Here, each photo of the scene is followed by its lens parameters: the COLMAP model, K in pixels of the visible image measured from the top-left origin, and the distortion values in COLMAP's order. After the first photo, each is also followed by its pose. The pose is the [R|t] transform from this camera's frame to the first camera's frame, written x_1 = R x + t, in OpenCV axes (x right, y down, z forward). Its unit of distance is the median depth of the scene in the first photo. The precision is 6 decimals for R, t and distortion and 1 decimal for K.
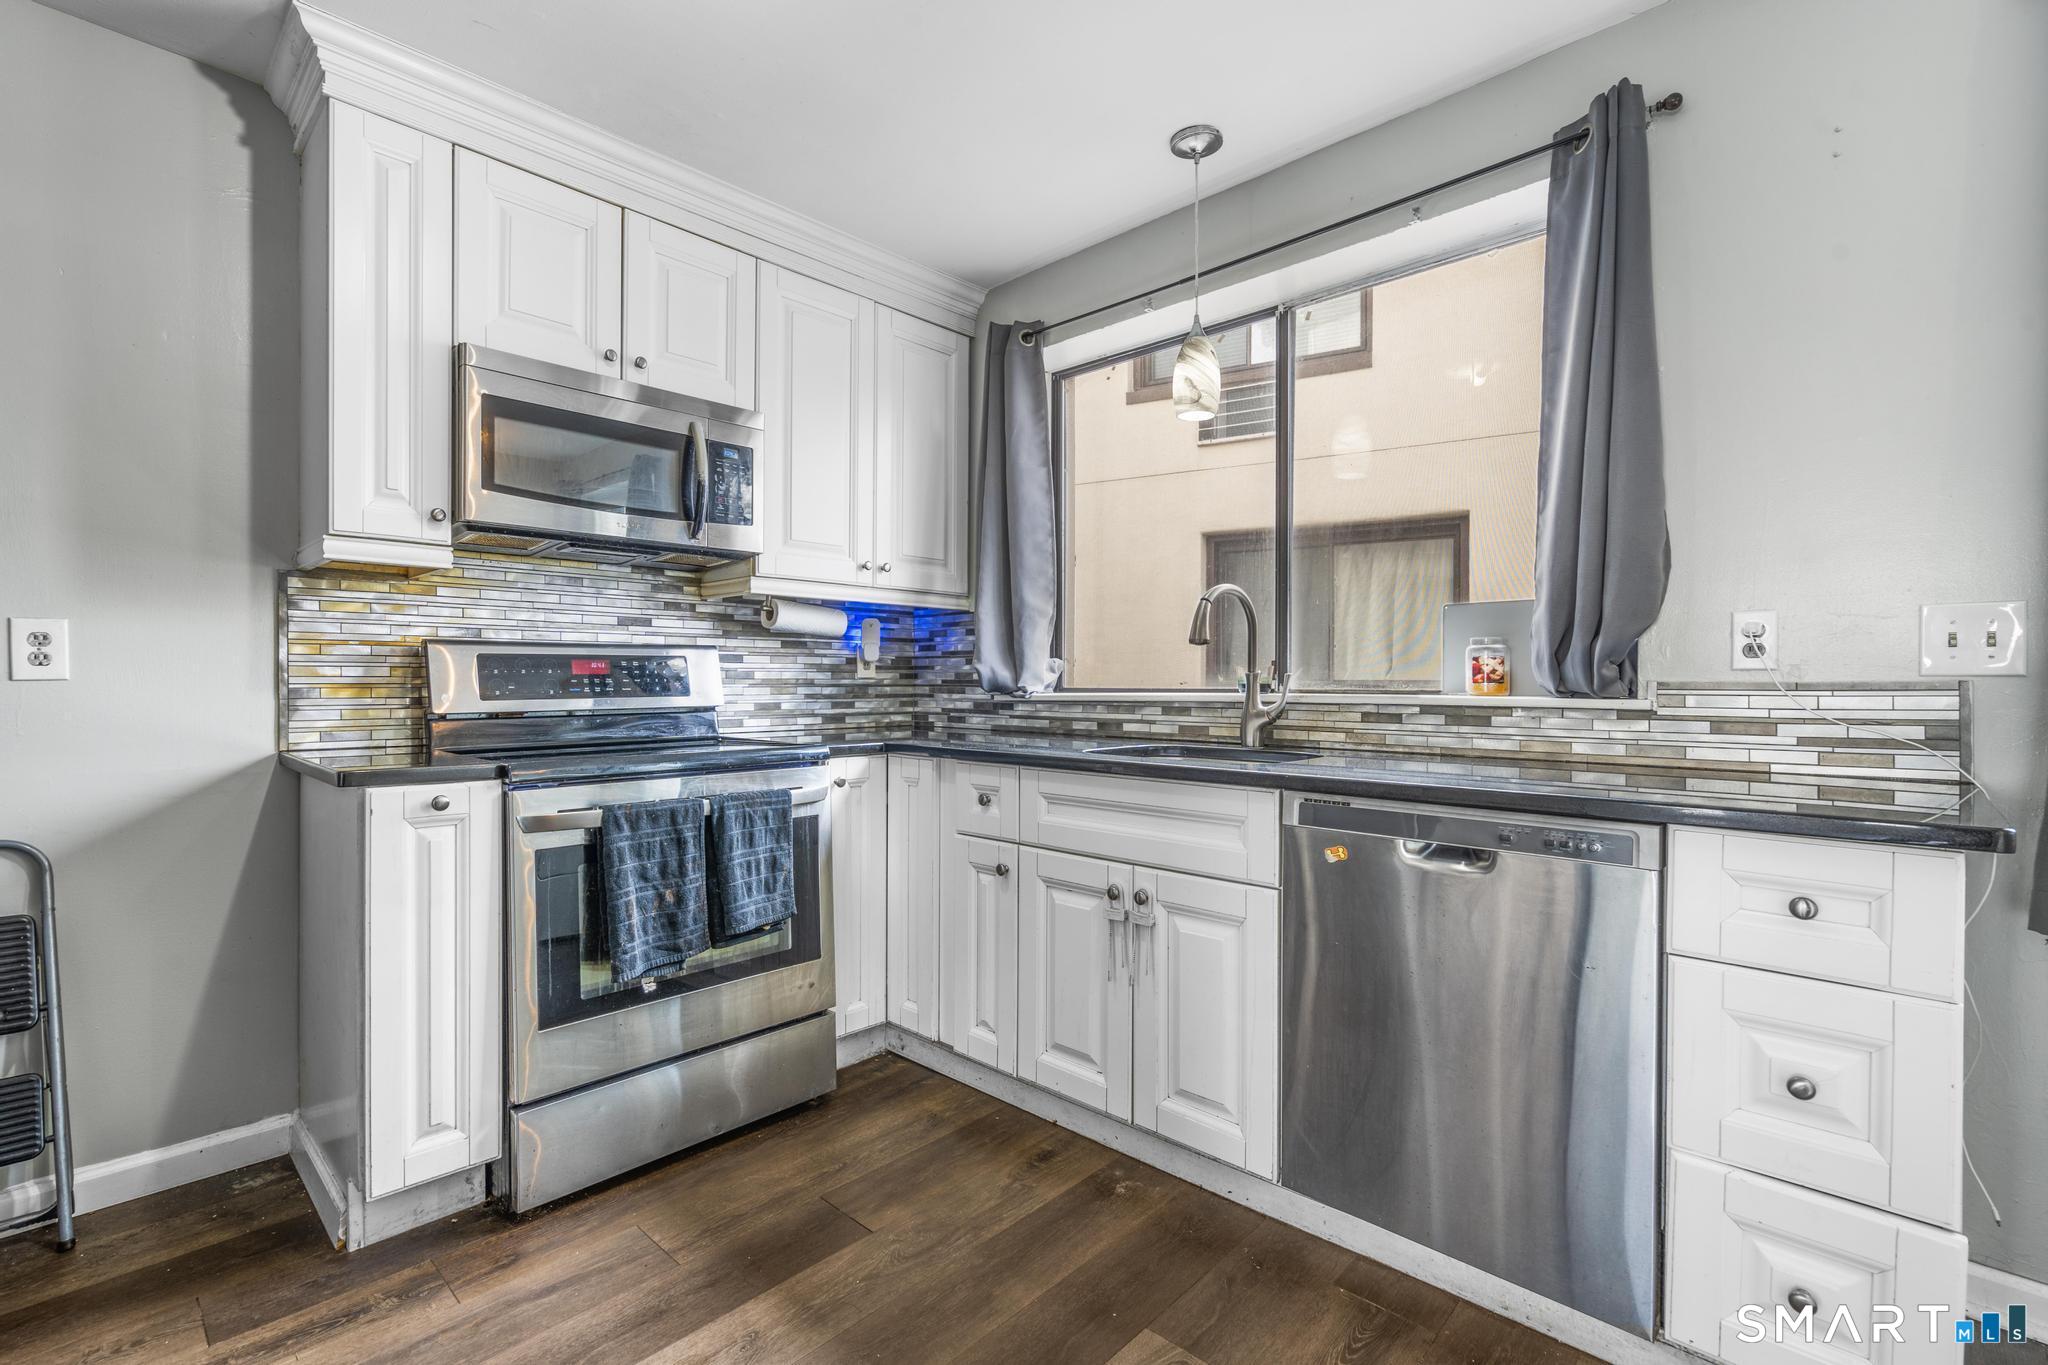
lens RADIAL K [[914.8, 0, 1020.6], [0, 914.8, 685.8], [0, 0, 1]] dist [-0.007606, 0.002318]
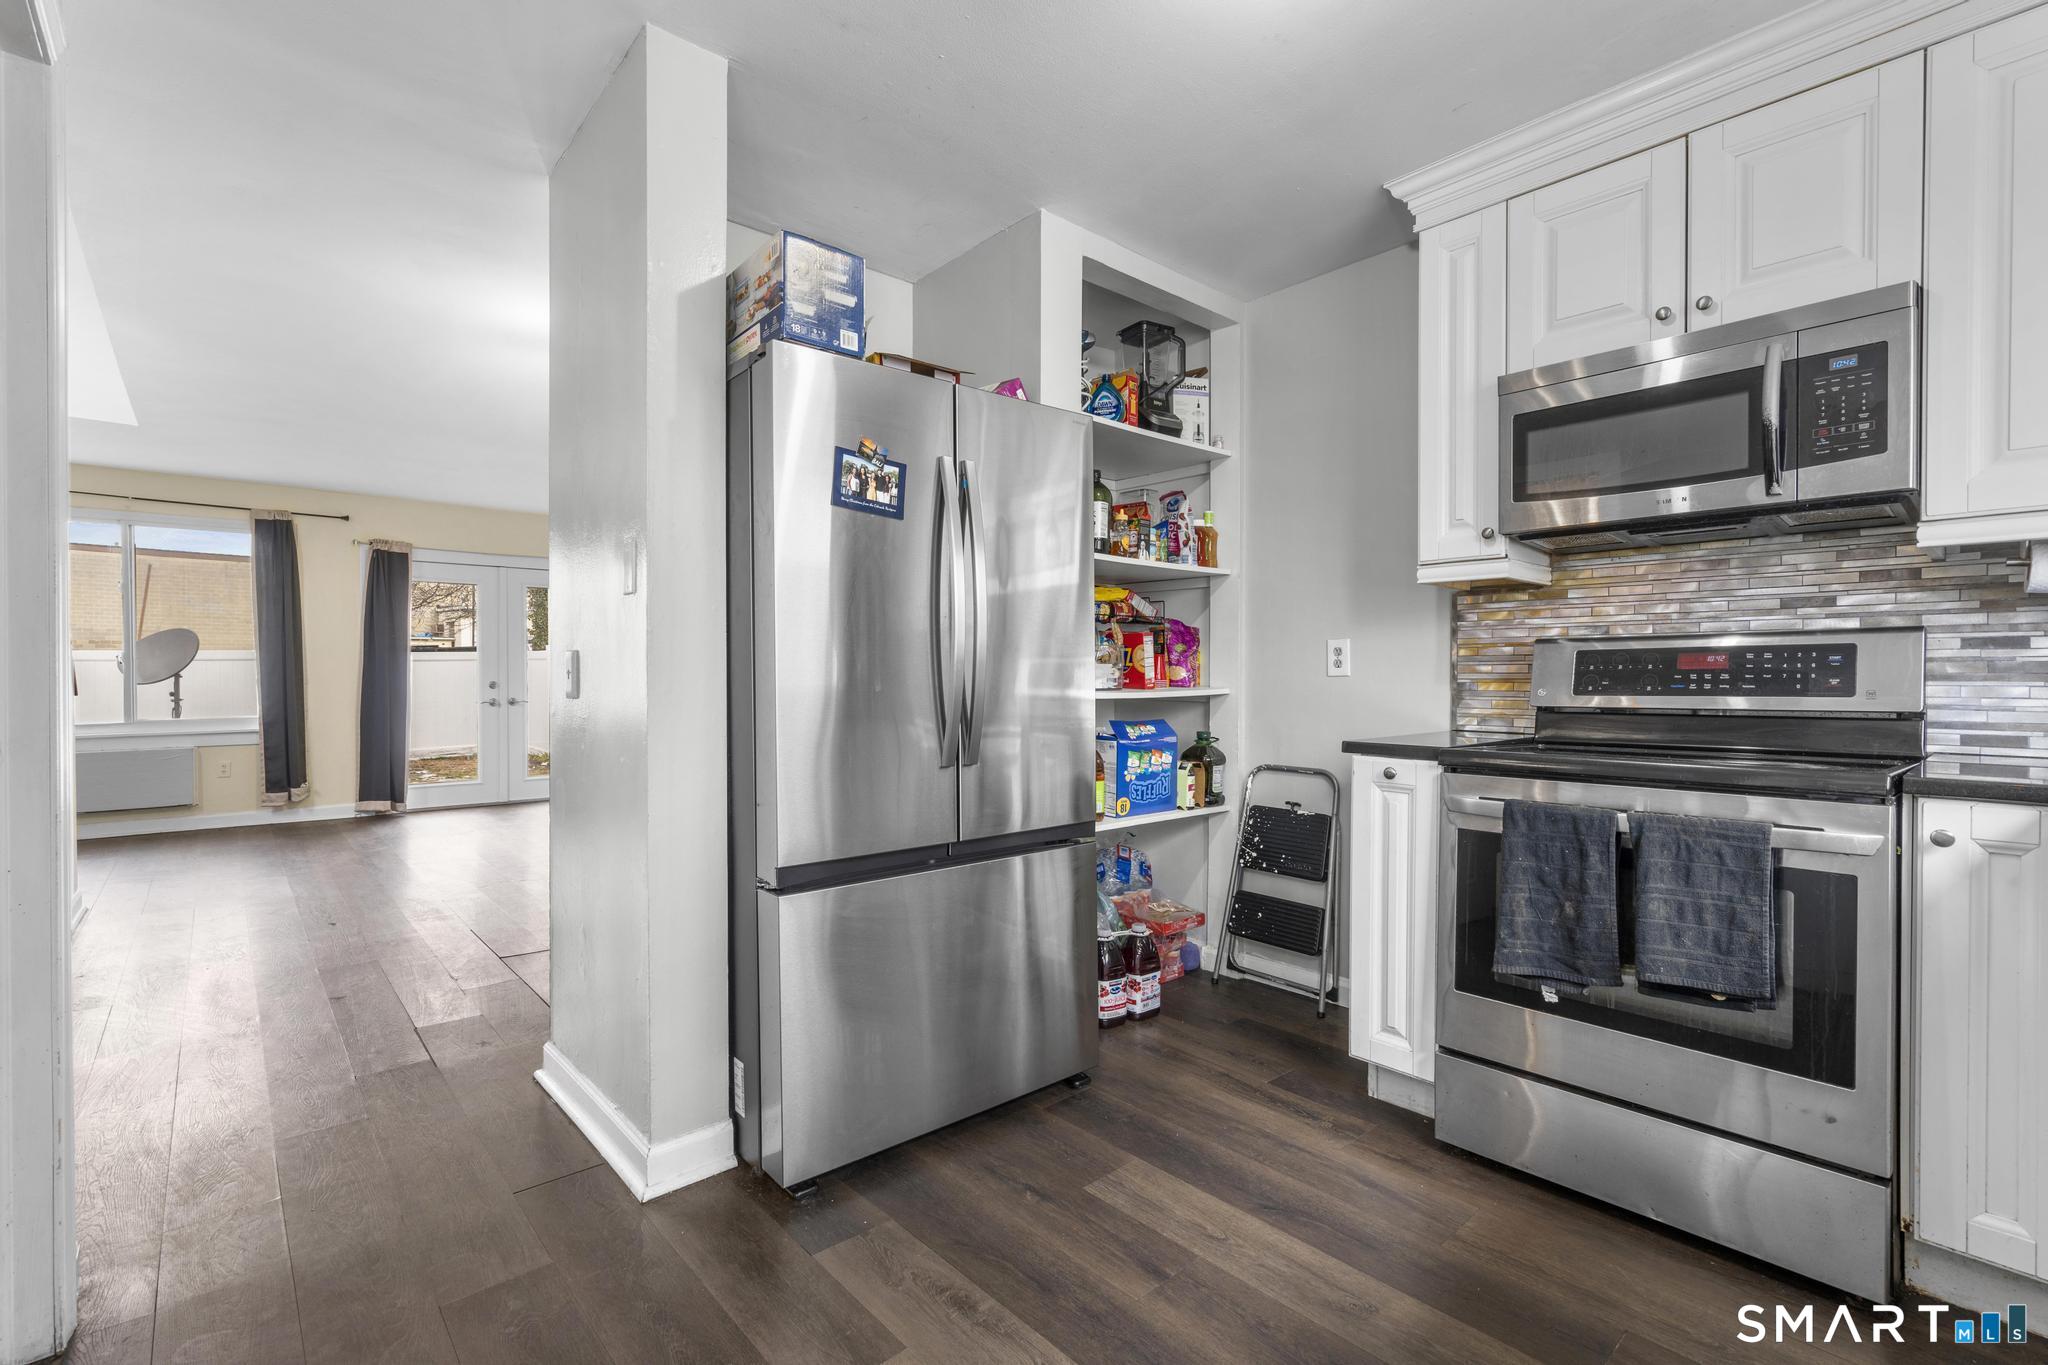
lens RADIAL K [[908.9, 0, 1021.9], [0, 908.9, 686.3], [0, 0, 1]] dist [-0.013349, 0.006048]
pose [[-0.086381, 0.010107, -0.996211, 0.529631], [-0.004767, 0.999933, 0.010559, -0.002381], [0.996251, 0.005661, -0.086327, 0.482656]]
